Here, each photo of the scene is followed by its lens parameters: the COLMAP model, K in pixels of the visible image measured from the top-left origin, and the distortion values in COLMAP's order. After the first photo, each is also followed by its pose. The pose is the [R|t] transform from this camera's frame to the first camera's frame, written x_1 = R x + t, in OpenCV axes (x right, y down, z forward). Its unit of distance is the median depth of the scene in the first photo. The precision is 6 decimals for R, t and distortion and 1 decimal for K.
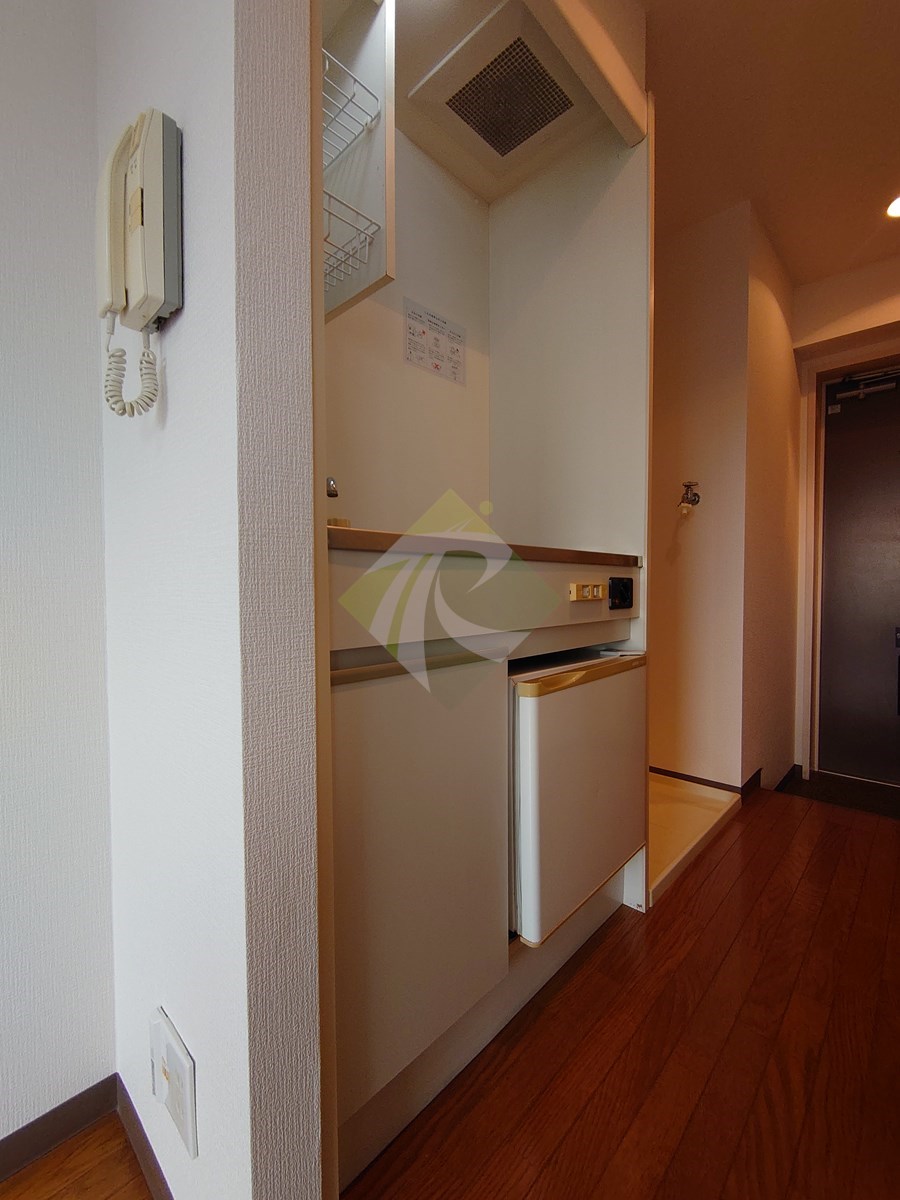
lens RADIAL K [[512.8, 0, 450.0], [0, 512.8, 600.0], [0, 0, 1]] dist [0.000077, 0.000048]
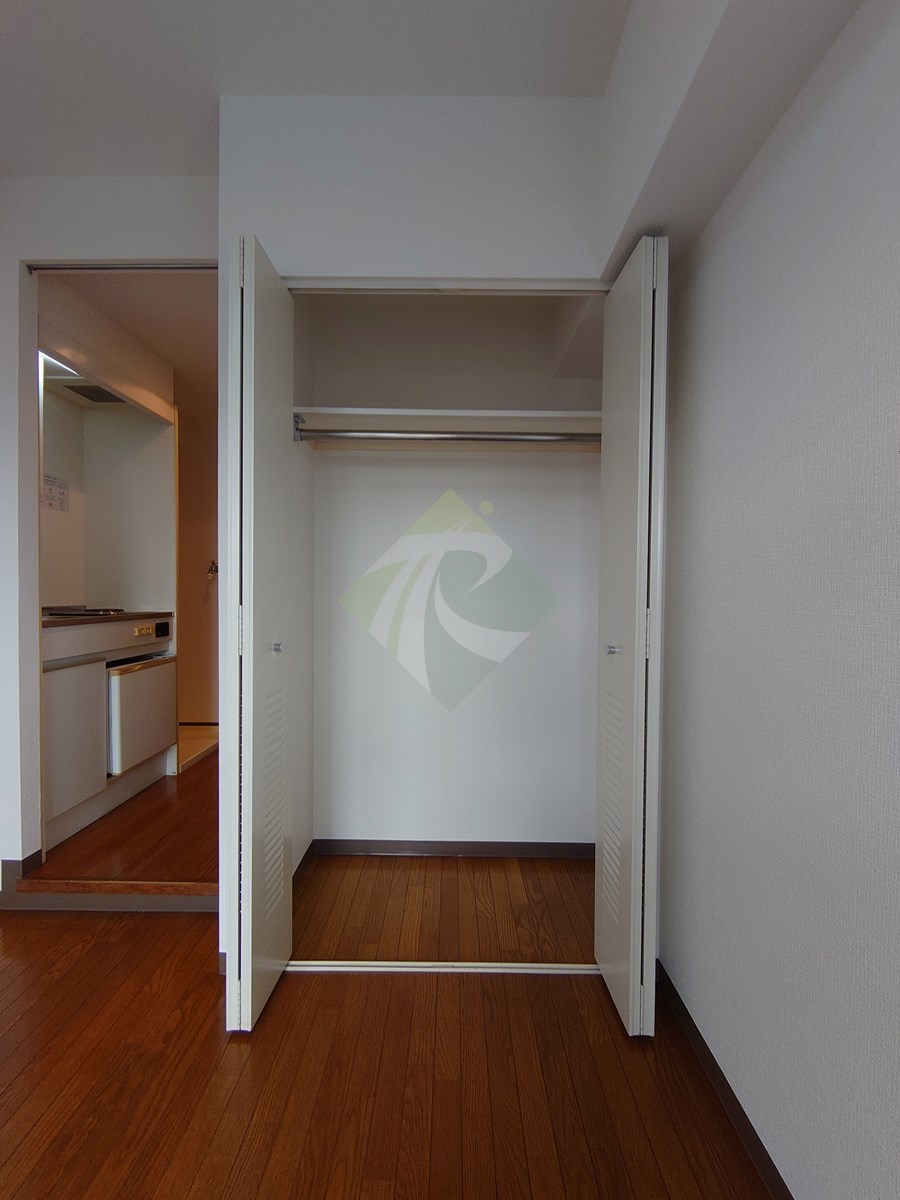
lens RADIAL K [[512.8, 0, 450.0], [0, 512.8, 600.0], [0, 0, 1]] dist [0.000077, 0.000048]
pose [[0.726739, -0.003066, 0.686907, -0.261123], [0.010728, 0.999919, -0.006888, -0.102485], [-0.686830, 0.012375, 0.726713, -1.341754]]
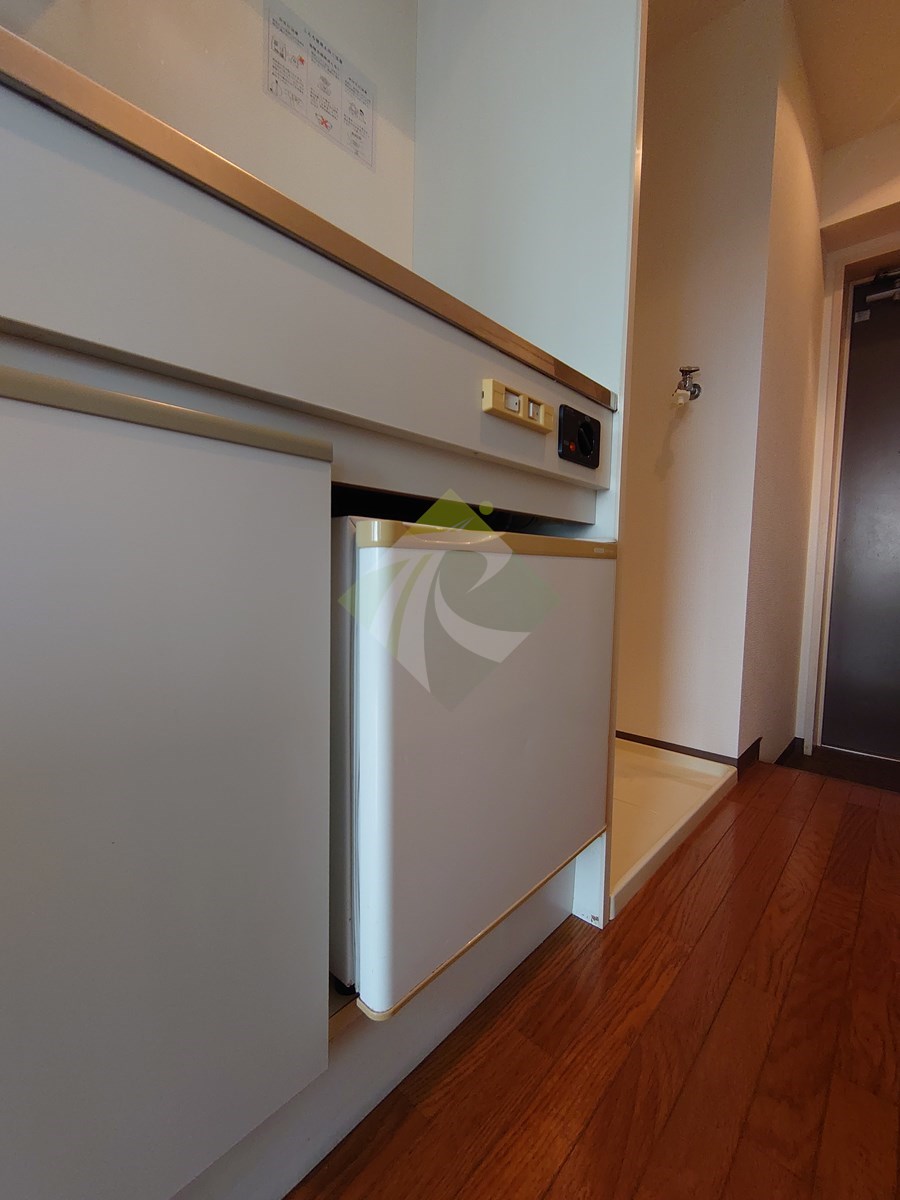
lens RADIAL K [[512.8, 0, 450.0], [0, 512.8, 600.0], [0, 0, 1]] dist [0.000077, 0.000048]
pose [[0.999541, 0.023051, 0.019640, 0.149913], [-0.023725, 0.999113, 0.034802, 0.151113], [-0.018821, -0.035252, 0.999201, 0.329828]]
